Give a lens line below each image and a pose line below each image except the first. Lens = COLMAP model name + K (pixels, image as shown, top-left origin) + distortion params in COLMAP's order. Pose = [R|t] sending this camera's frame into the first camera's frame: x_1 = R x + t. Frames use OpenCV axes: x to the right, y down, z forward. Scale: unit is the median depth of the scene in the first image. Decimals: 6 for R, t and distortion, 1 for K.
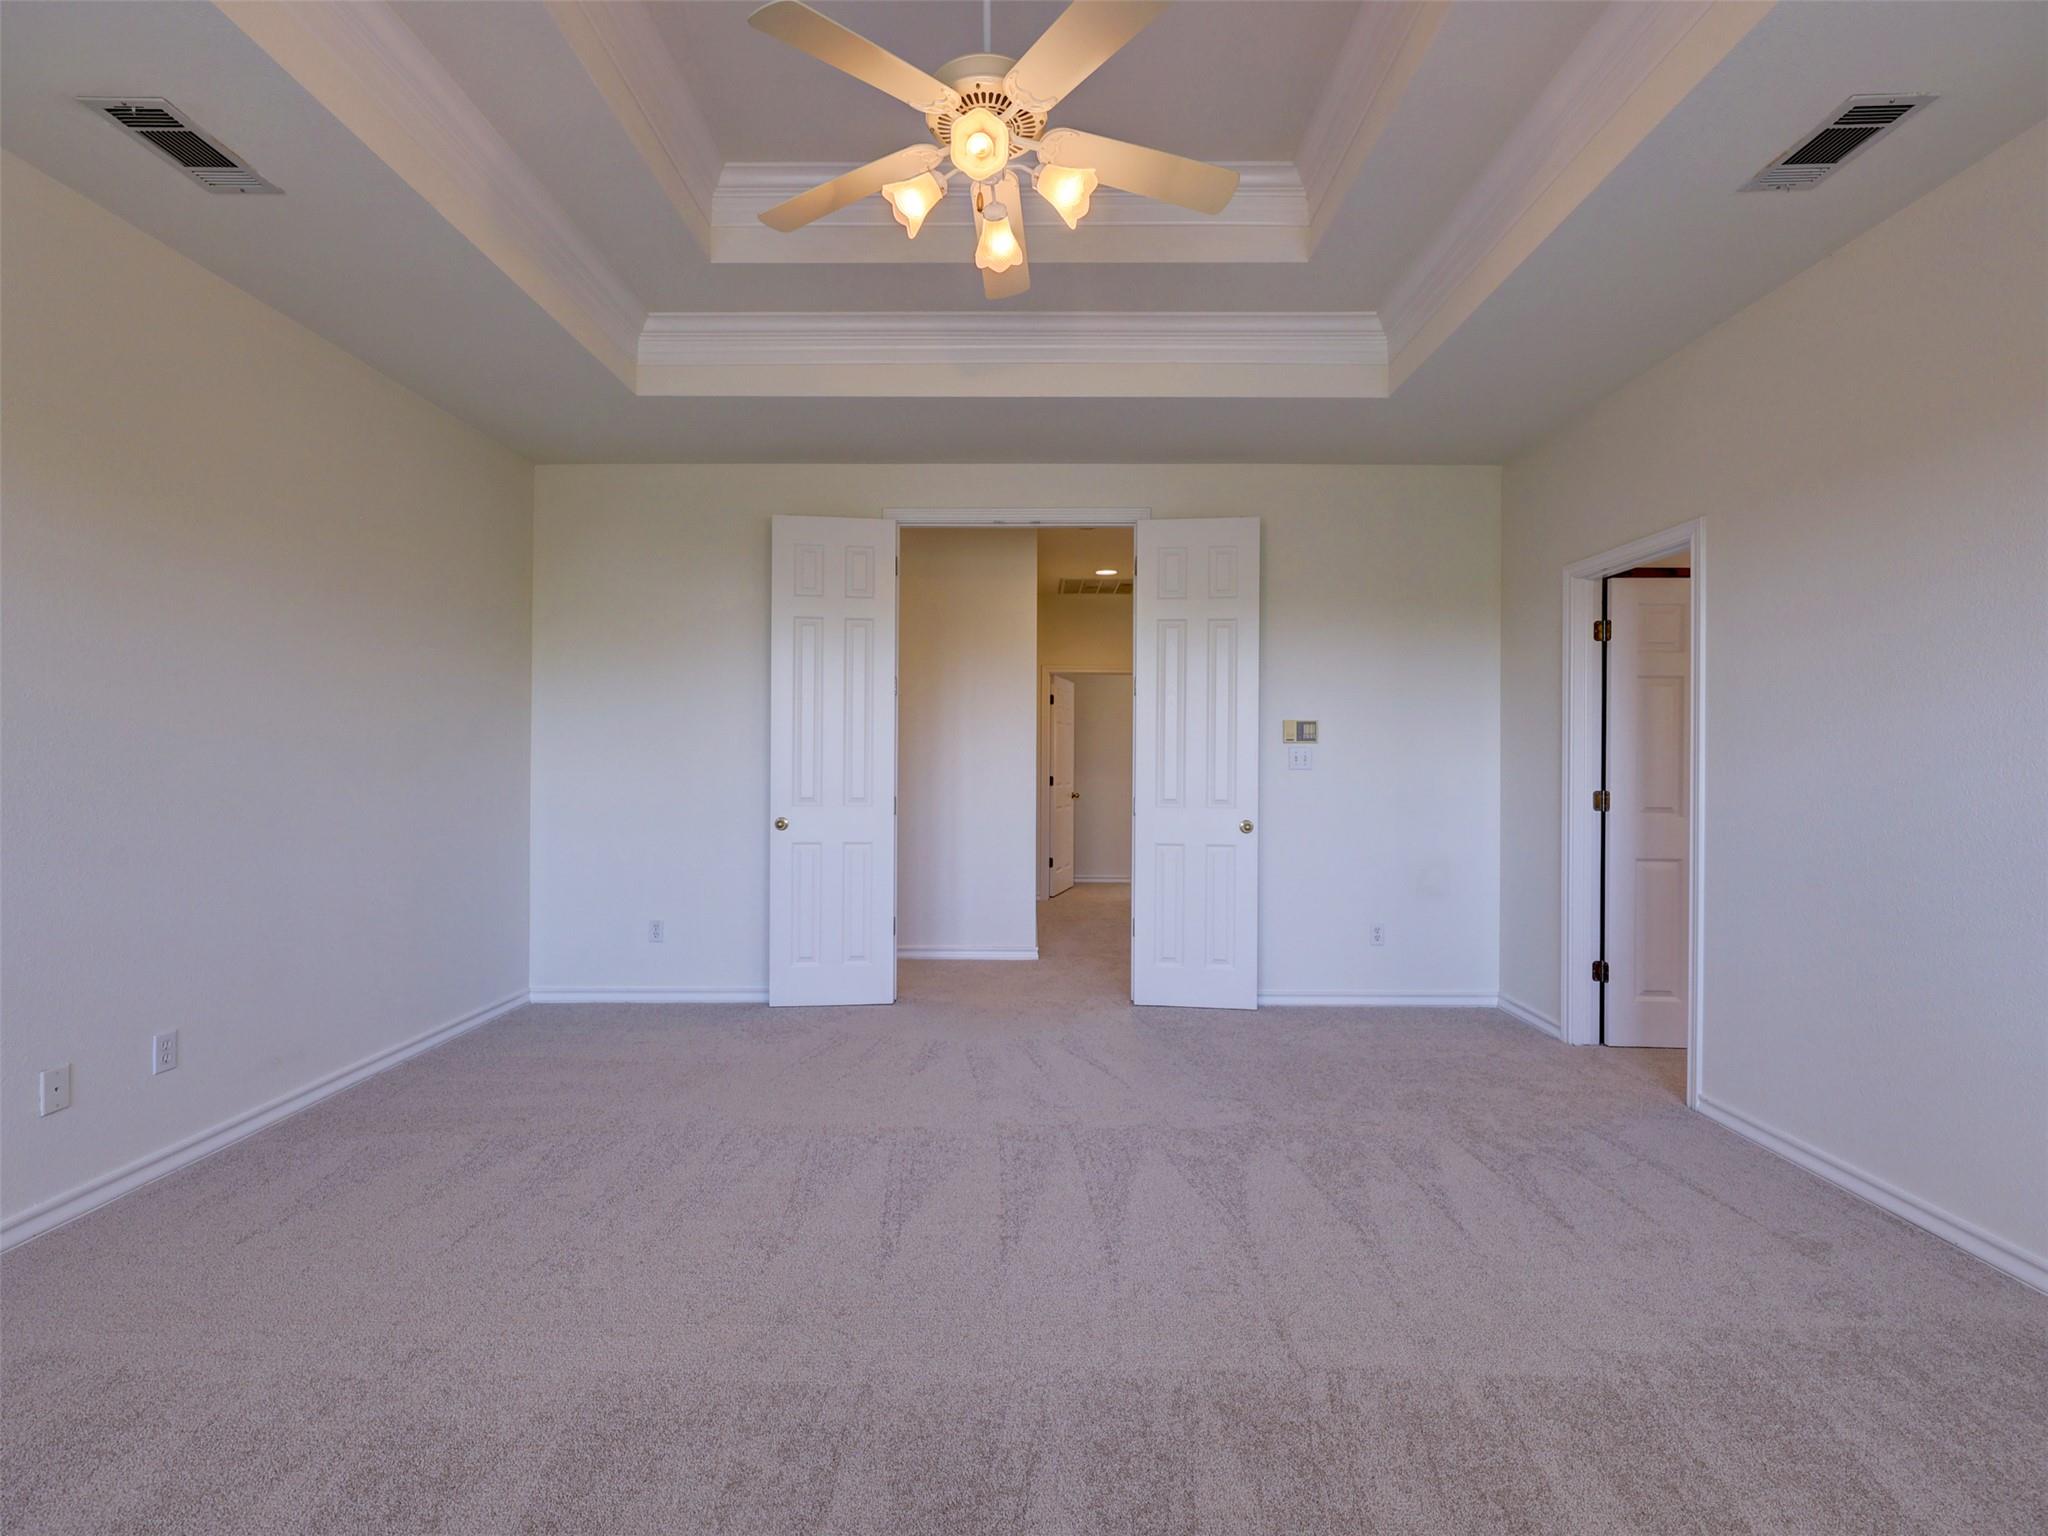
lens RADIAL K [[938.6, 0, 1019.3], [0, 938.6, 764.2], [0, 0, 1]] dist [-0.000290, 0.000713]
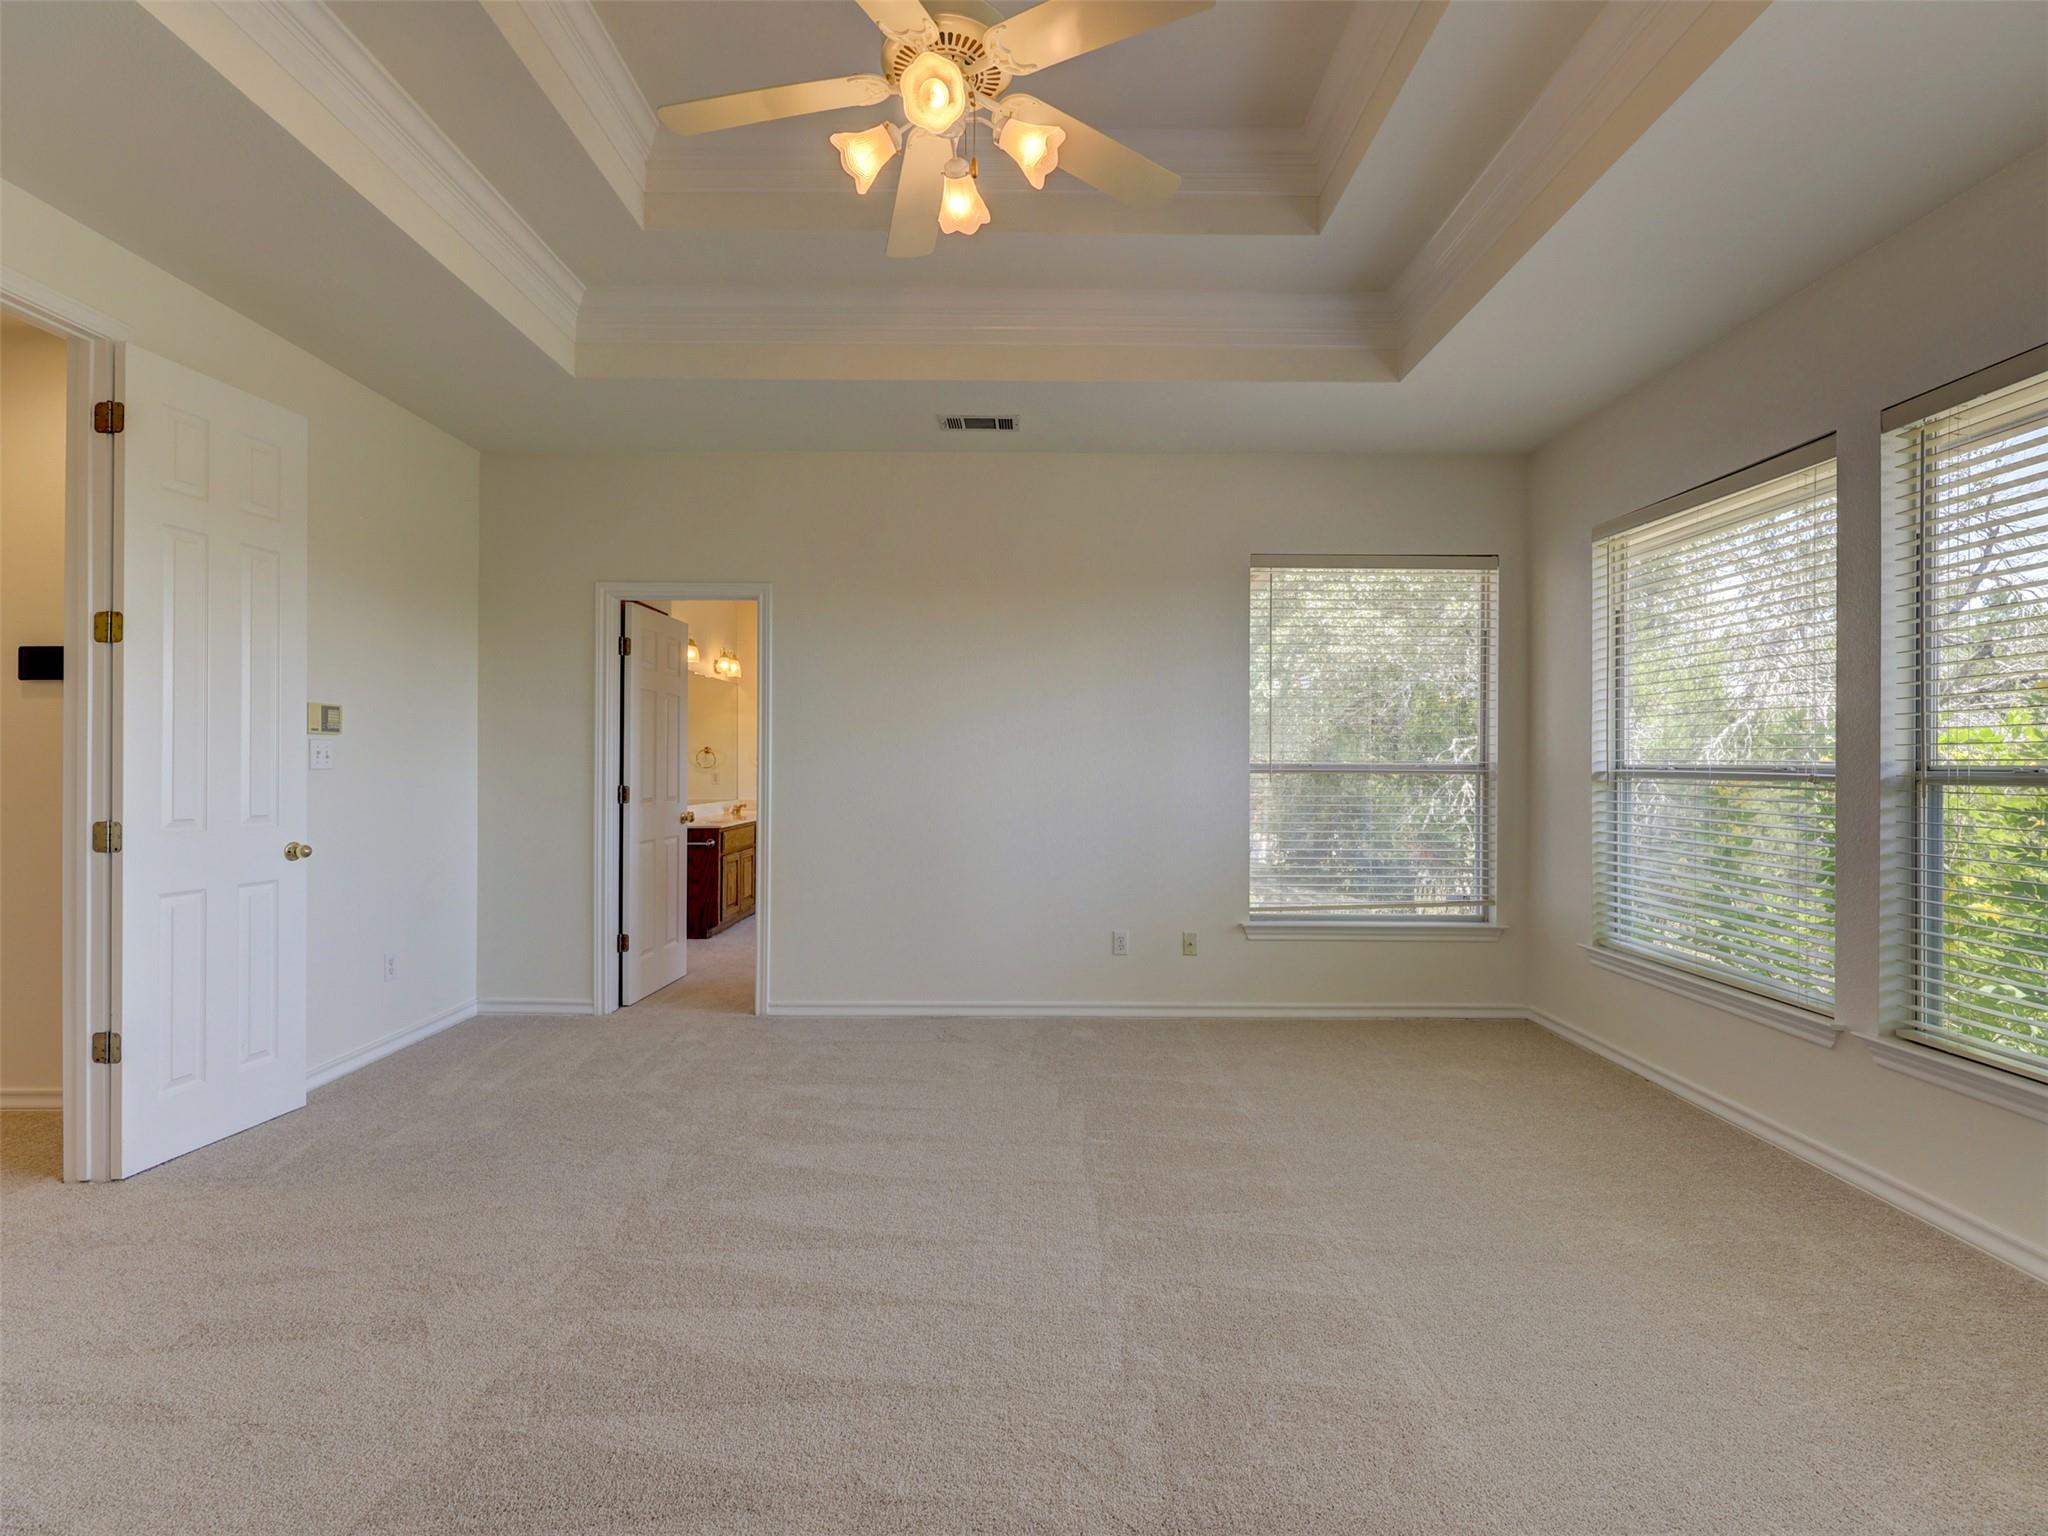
lens RADIAL K [[938.6, 0, 1027.0], [0, 938.6, 768.4], [0, 0, 1]] dist [-0.000290, 0.000713]
pose [[-0.017425, -0.004746, 0.999837, -0.535750], [-0.003928, 0.999981, 0.004679, -0.000791], [-0.999840, -0.003846, -0.017443, 0.526405]]
